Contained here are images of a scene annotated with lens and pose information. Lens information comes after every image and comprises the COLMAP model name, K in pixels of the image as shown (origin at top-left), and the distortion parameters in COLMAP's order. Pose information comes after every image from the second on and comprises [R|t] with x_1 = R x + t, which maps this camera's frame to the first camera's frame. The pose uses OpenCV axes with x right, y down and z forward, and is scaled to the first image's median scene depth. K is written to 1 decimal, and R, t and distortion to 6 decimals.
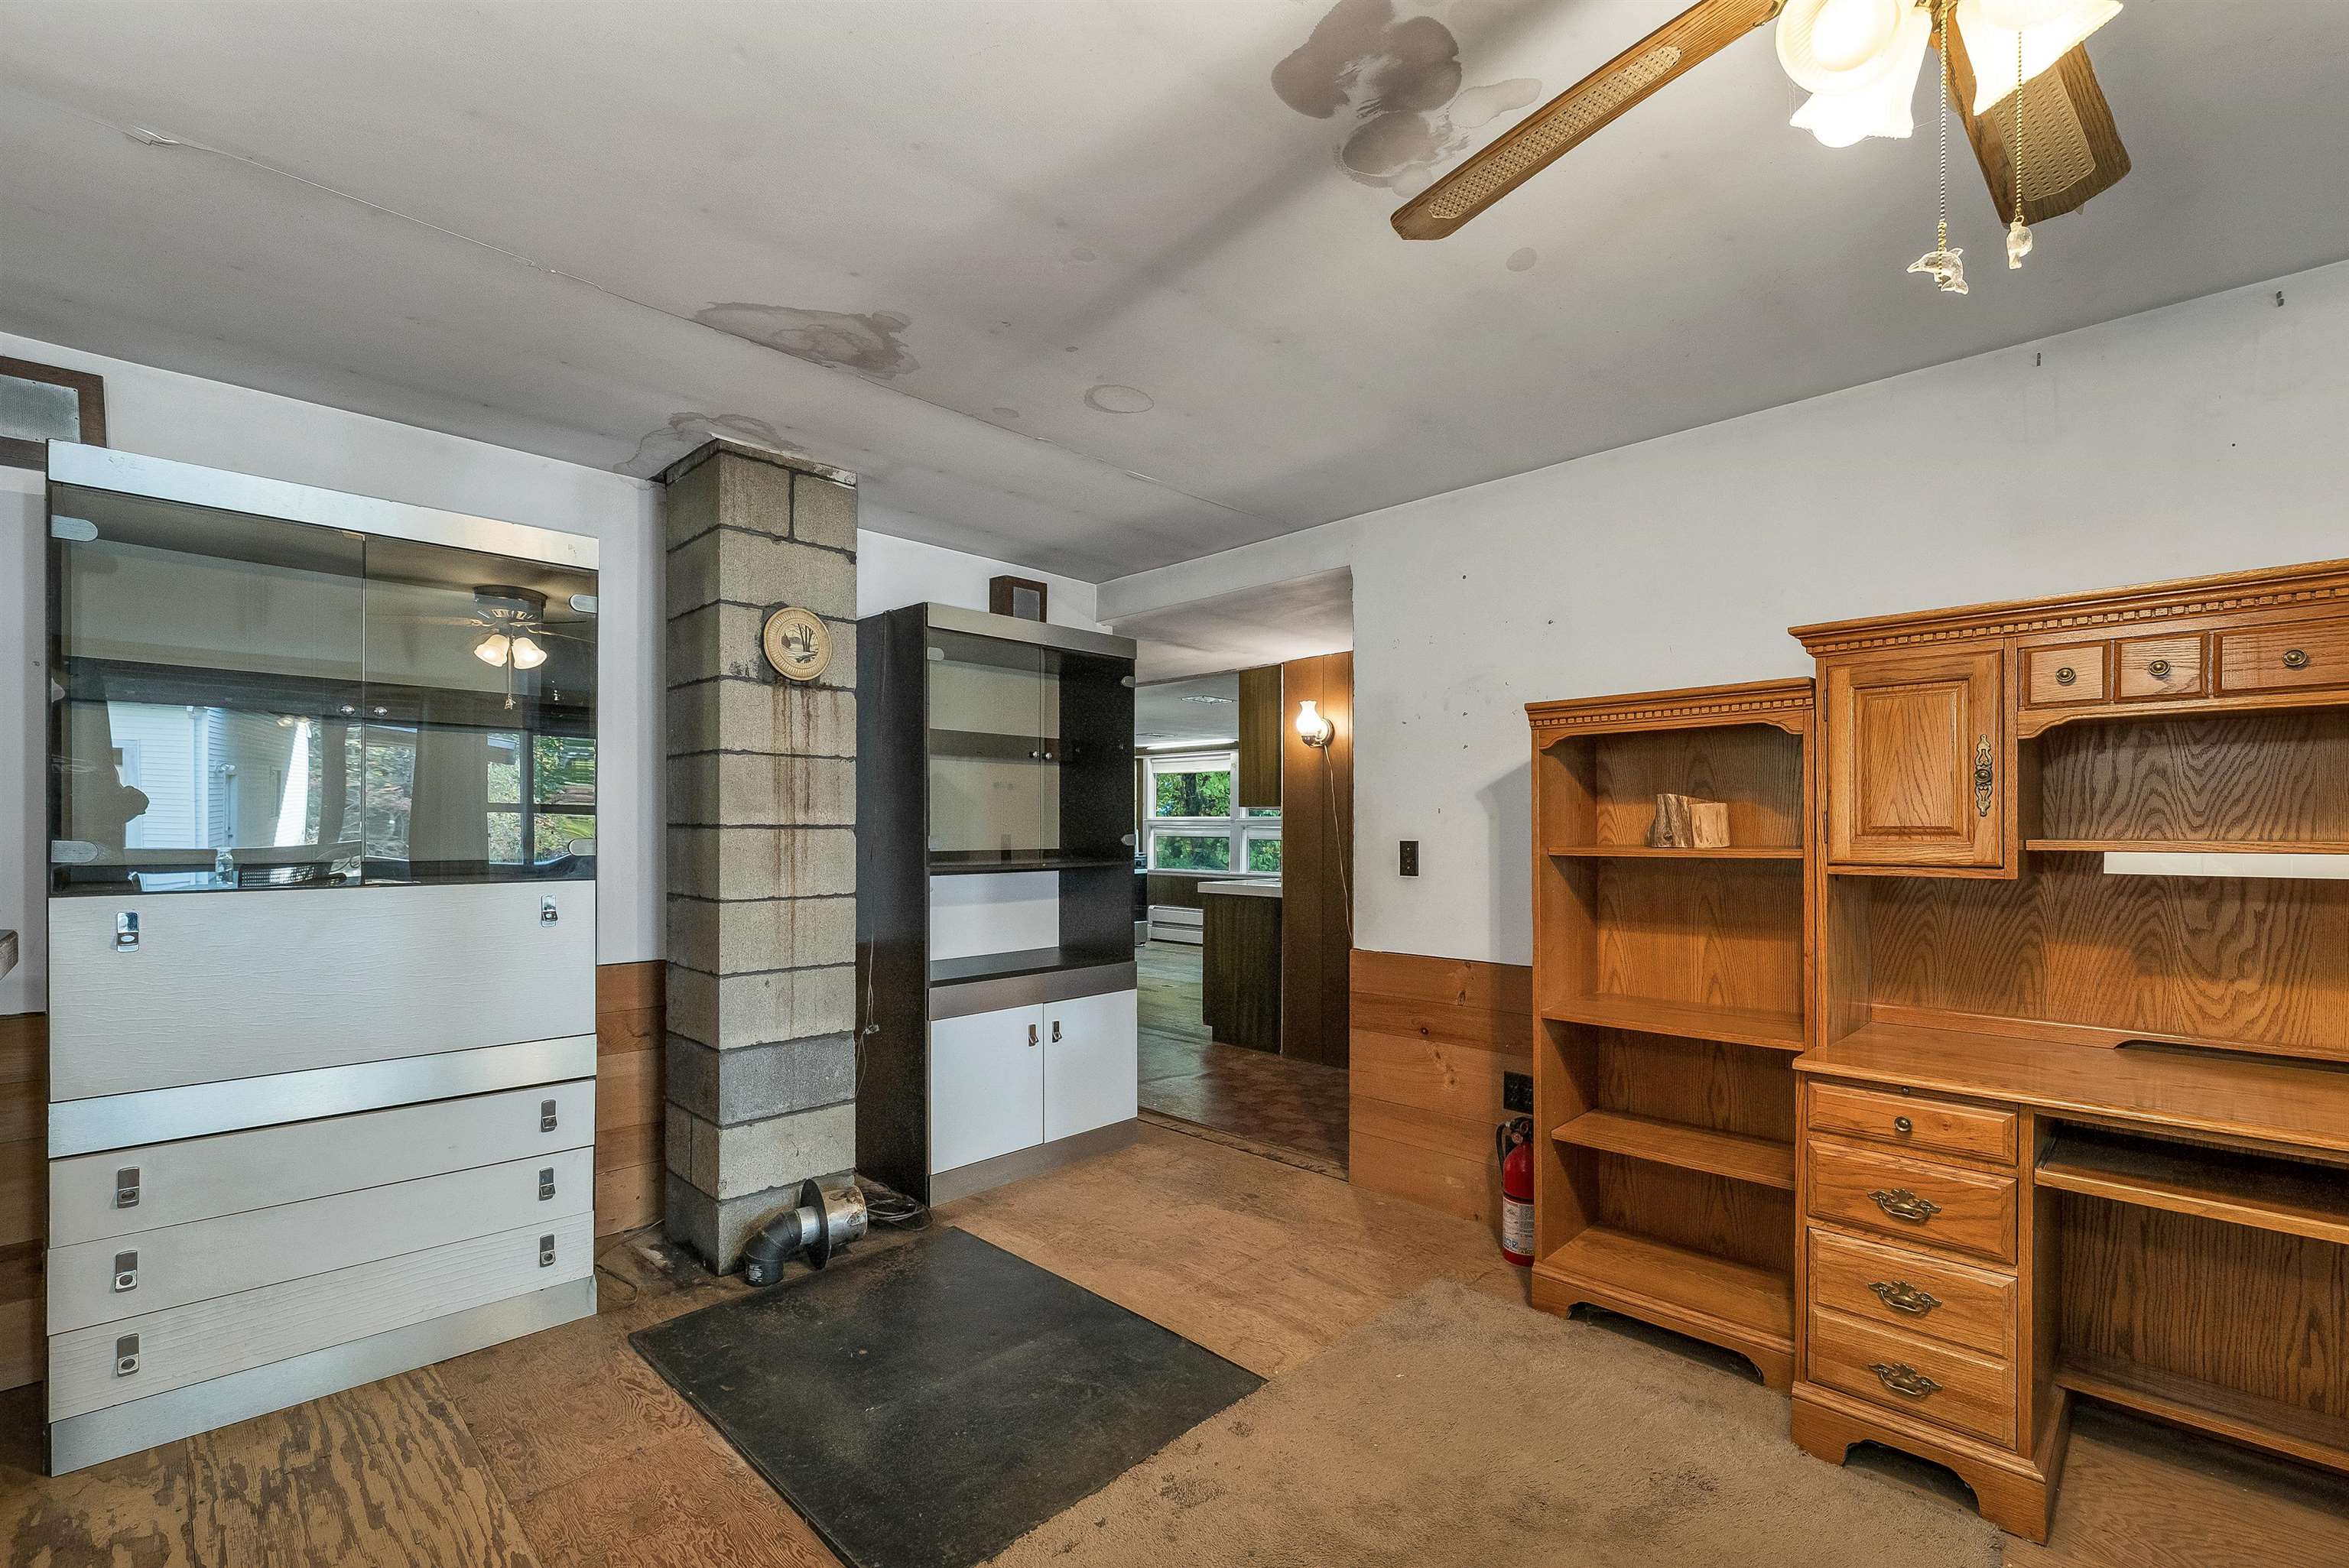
lens RADIAL K [[1015.4, 0, 1196.3], [0, 1015.4, 837.0], [0, 0, 1]] dist [0.004398, -0.000224]
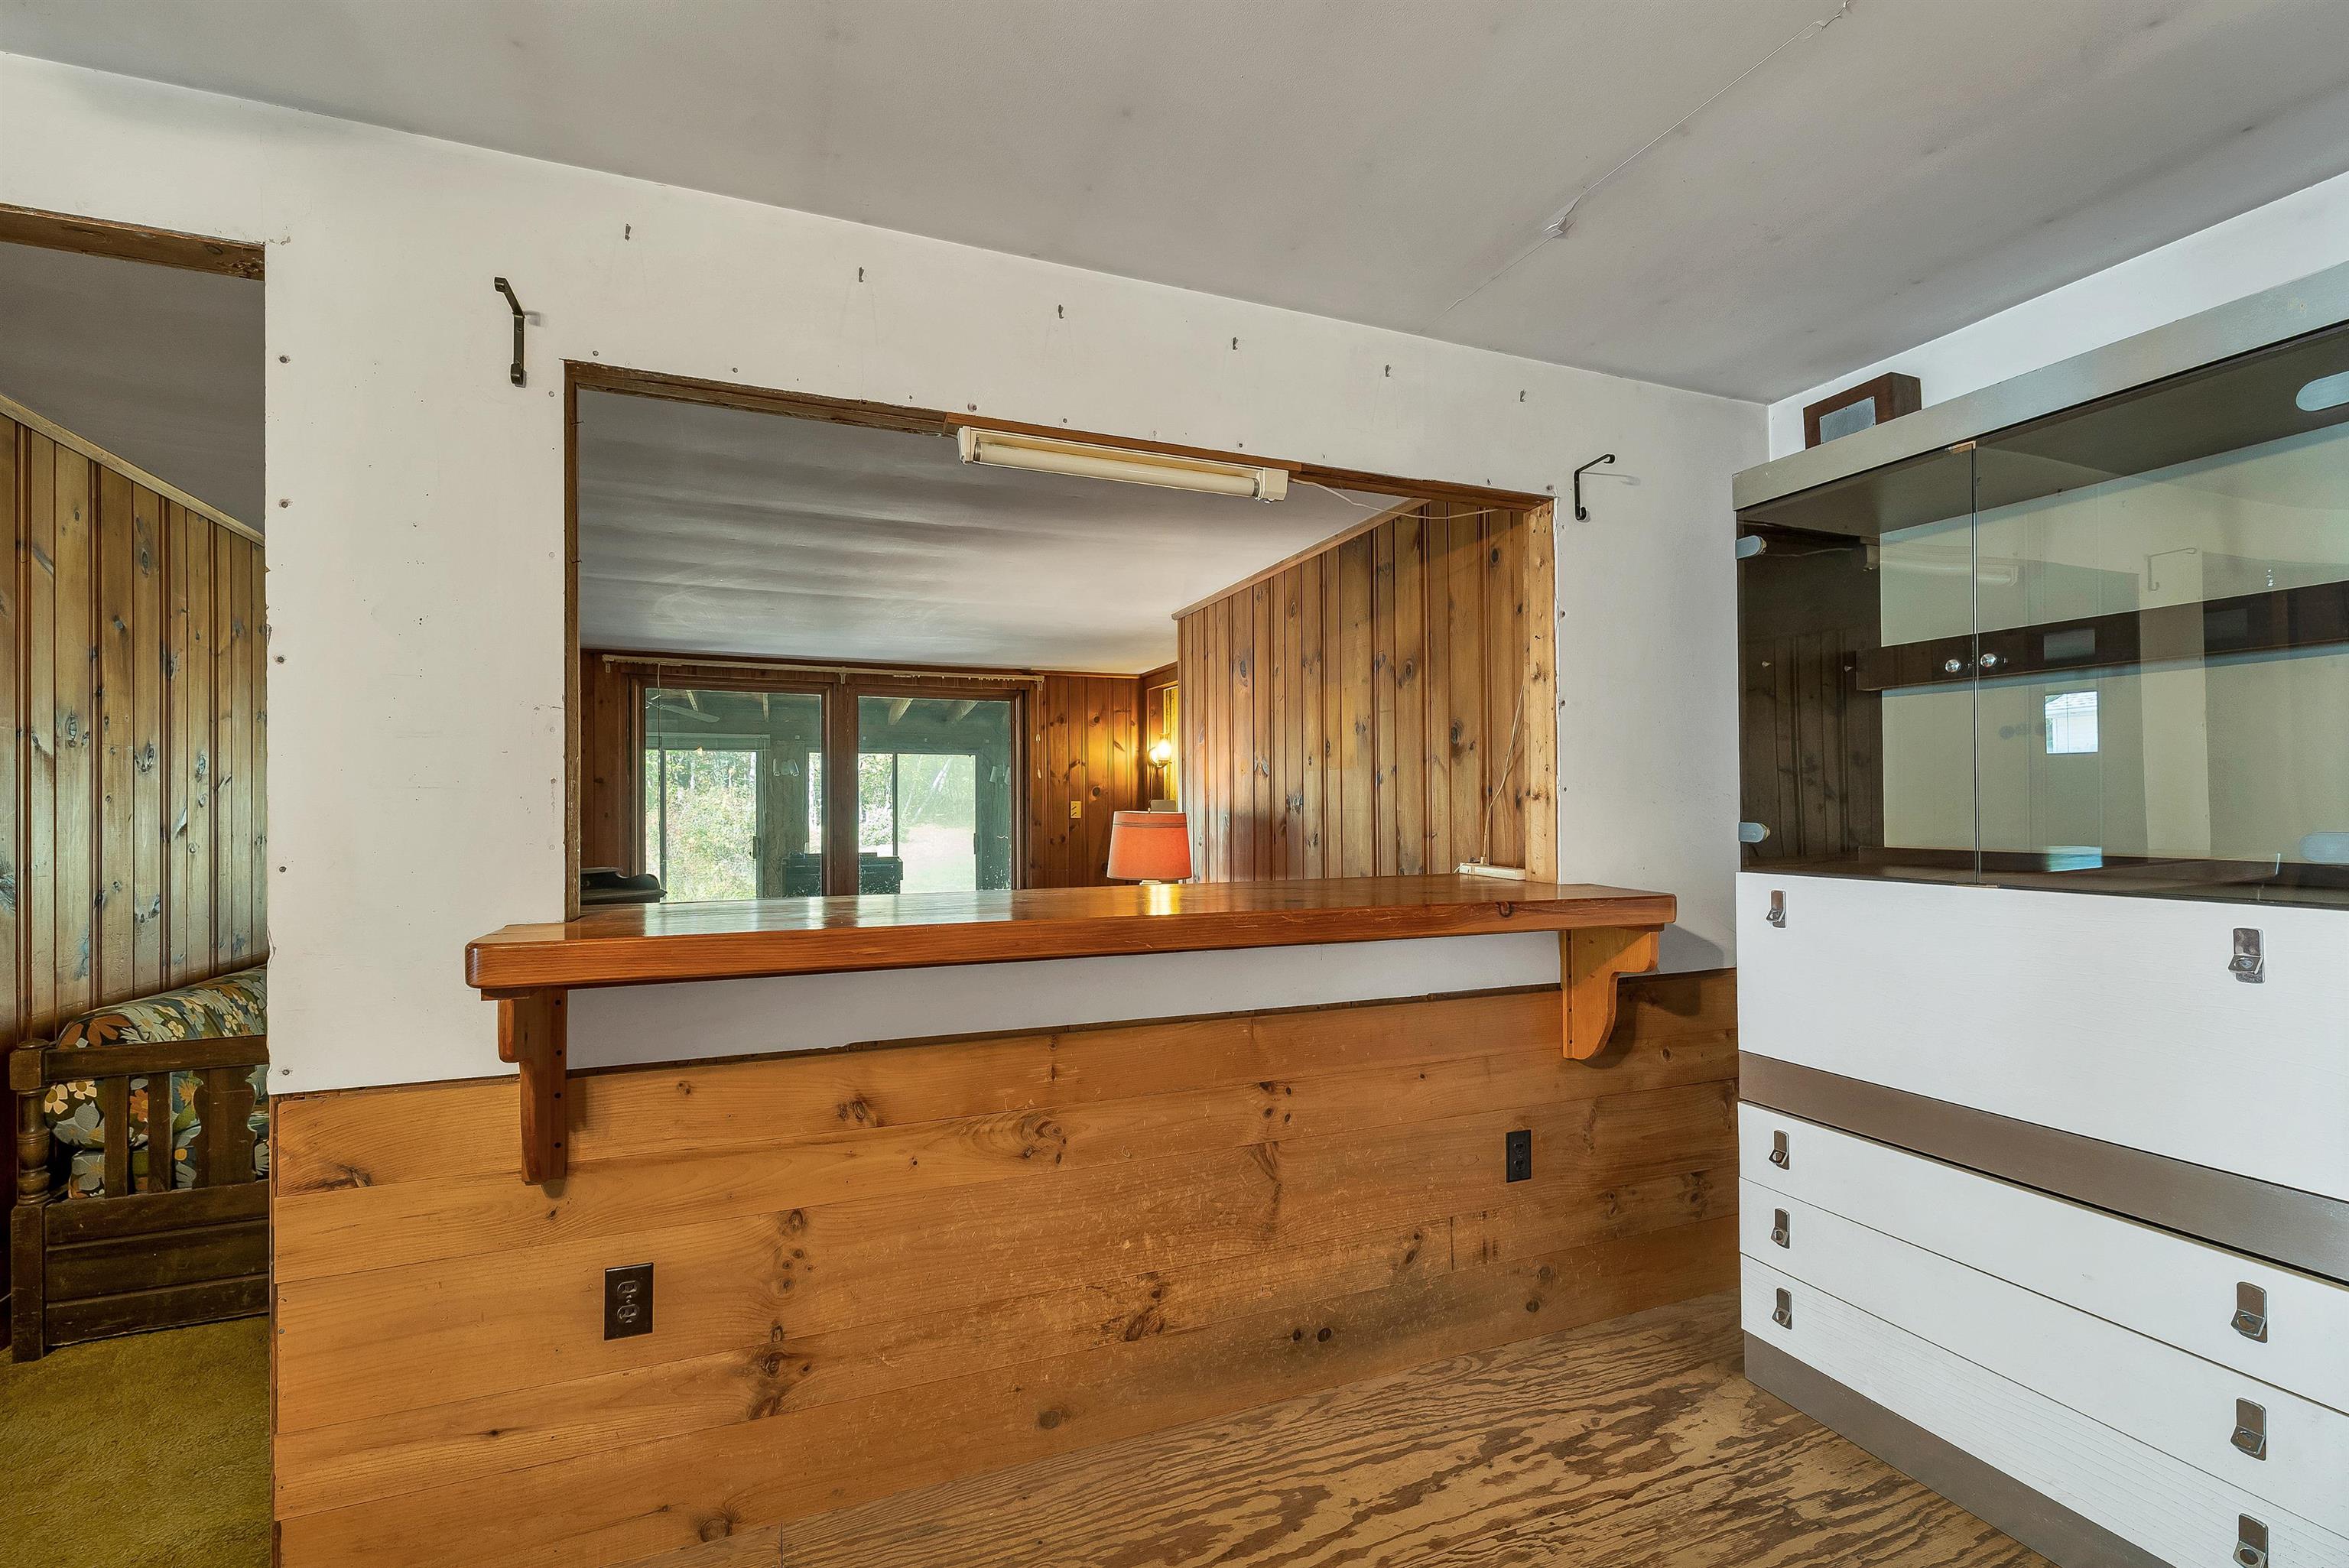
lens RADIAL K [[1015.4, 0, 1188.0], [0, 1015.4, 803.0], [0, 0, 1]] dist [0.004398, -0.000224]
pose [[-0.415563, -0.004128, -0.909555, 0.126193], [-0.004173, 0.999988, -0.002632, -0.009361], [0.909555, 0.002702, -0.415576, 0.609018]]
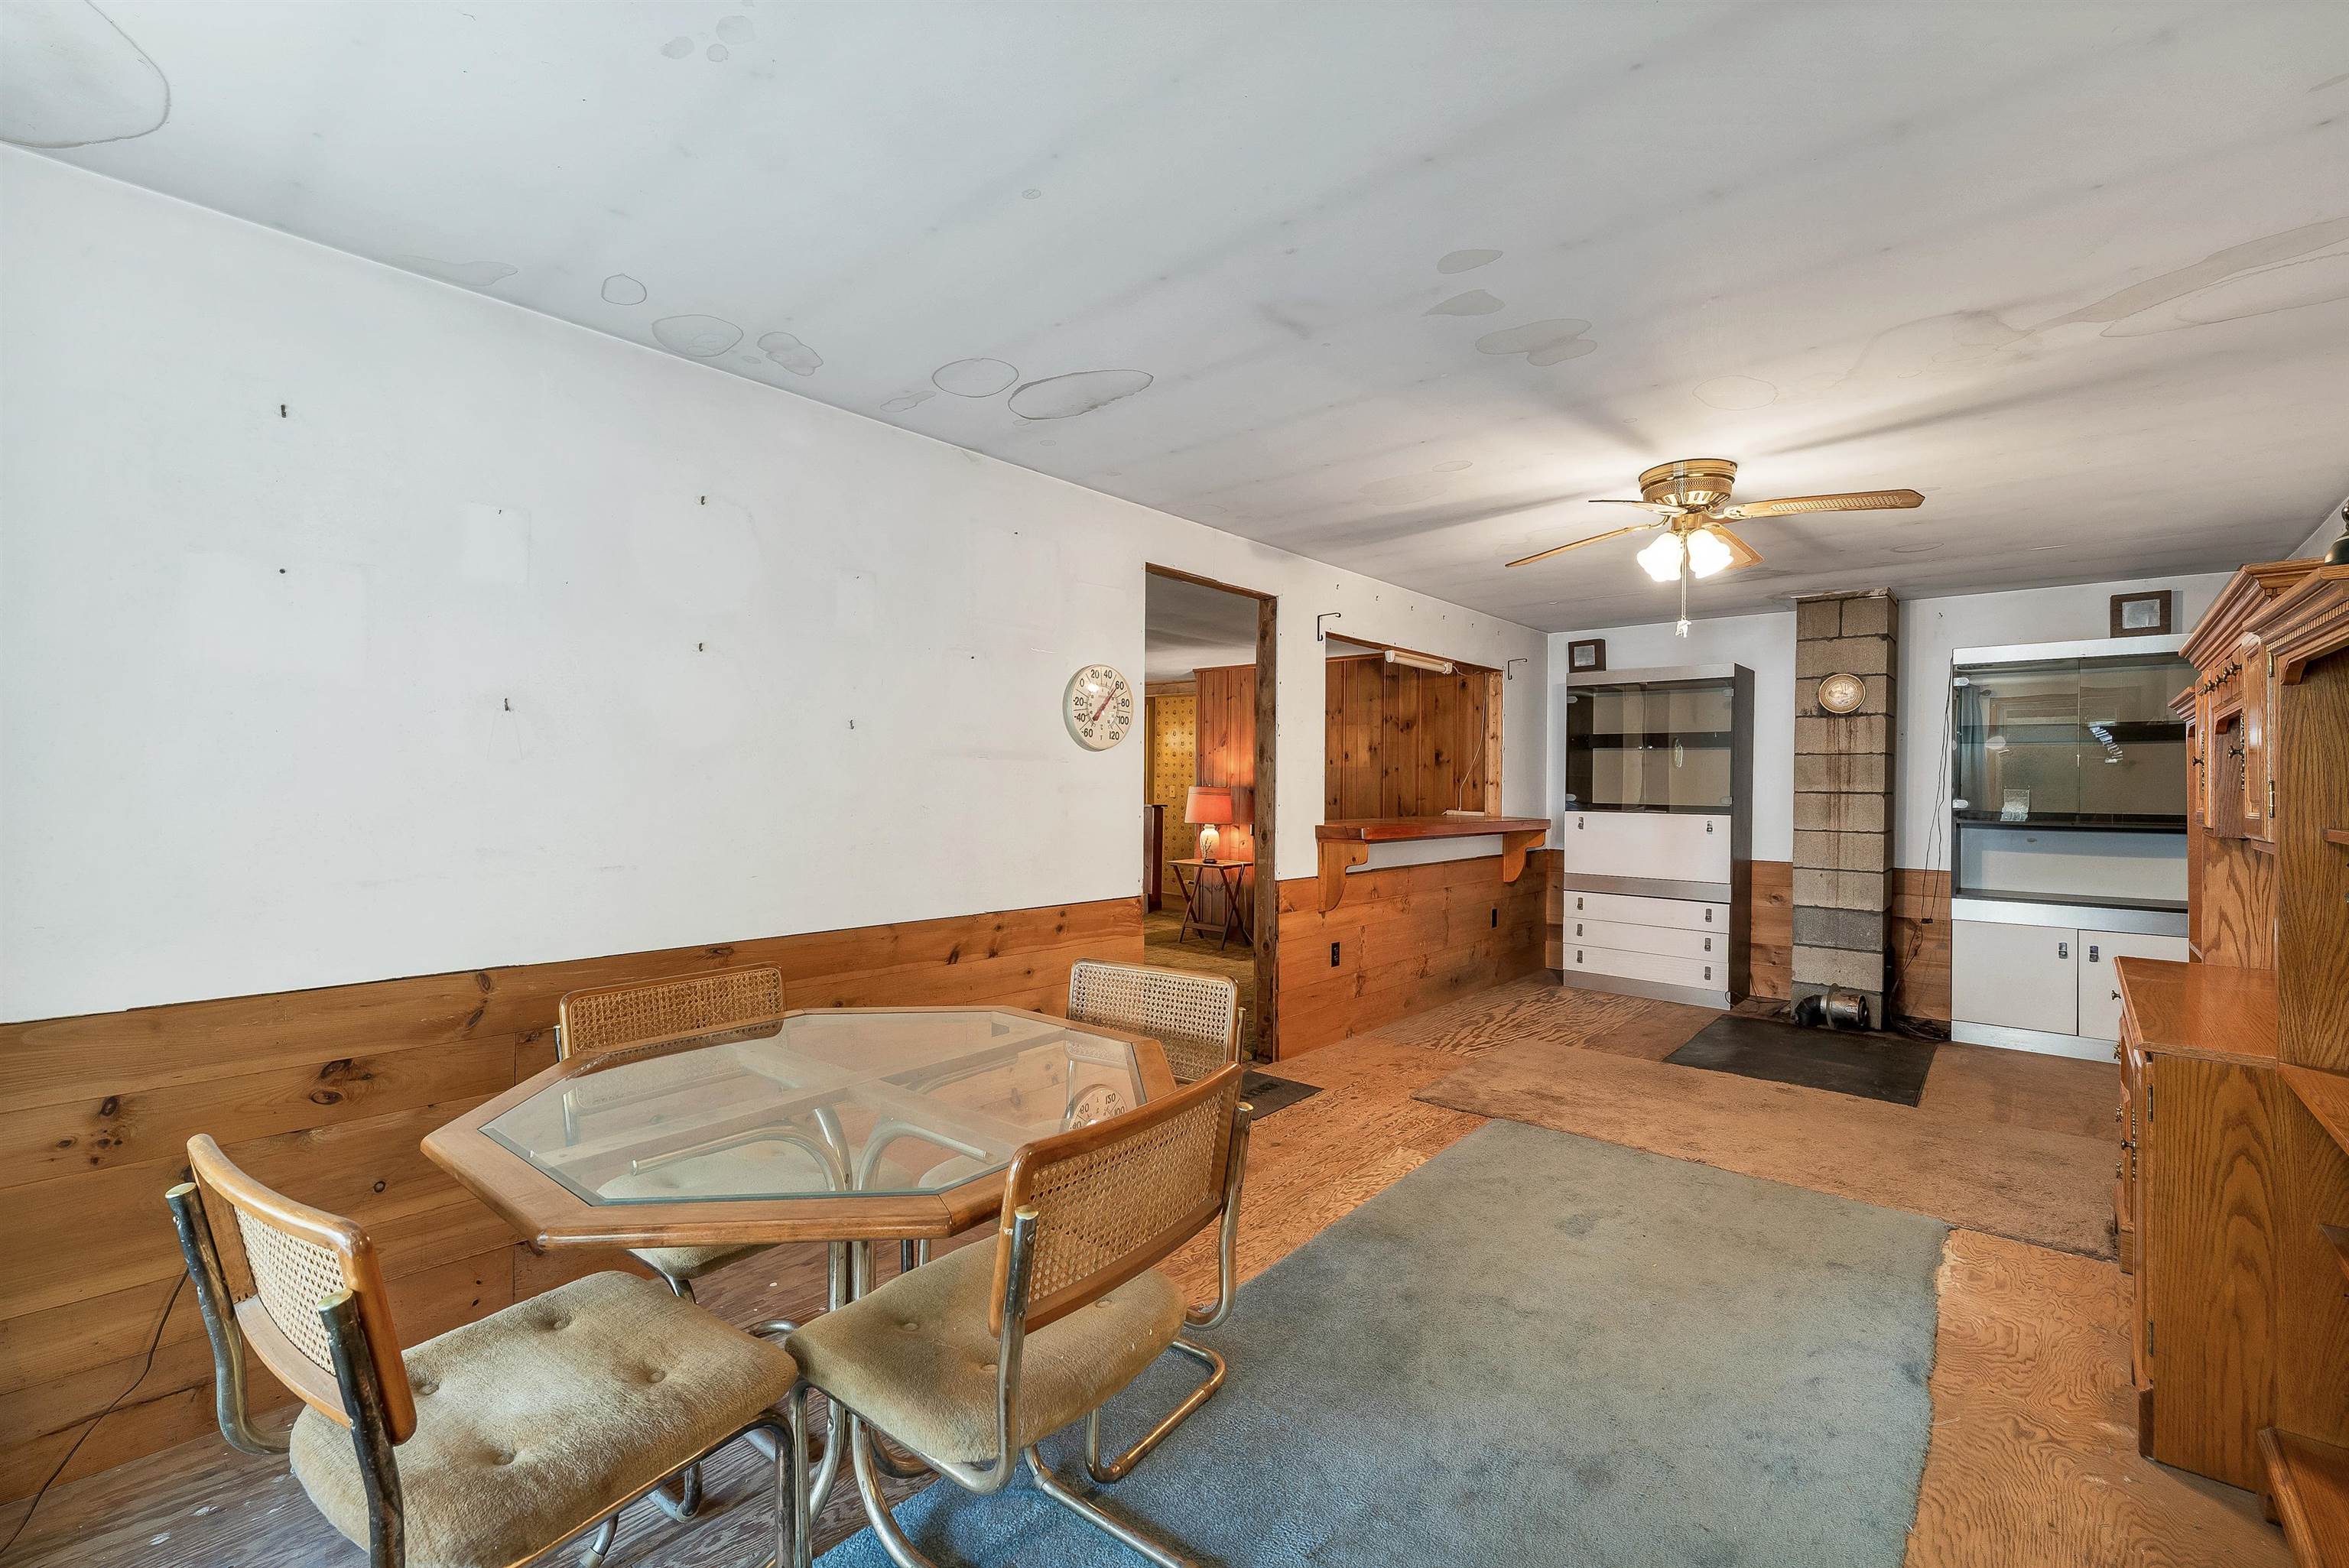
lens RADIAL K [[1015.4, 0, 1166.4], [0, 1015.4, 784.0], [0, 0, 1]] dist [0.004398, -0.000224]
pose [[0.040735, -0.001189, -0.999169, 1.447816], [-0.018291, 0.999831, -0.001935, -0.000446], [0.999003, 0.018355, 0.040707, -0.302082]]
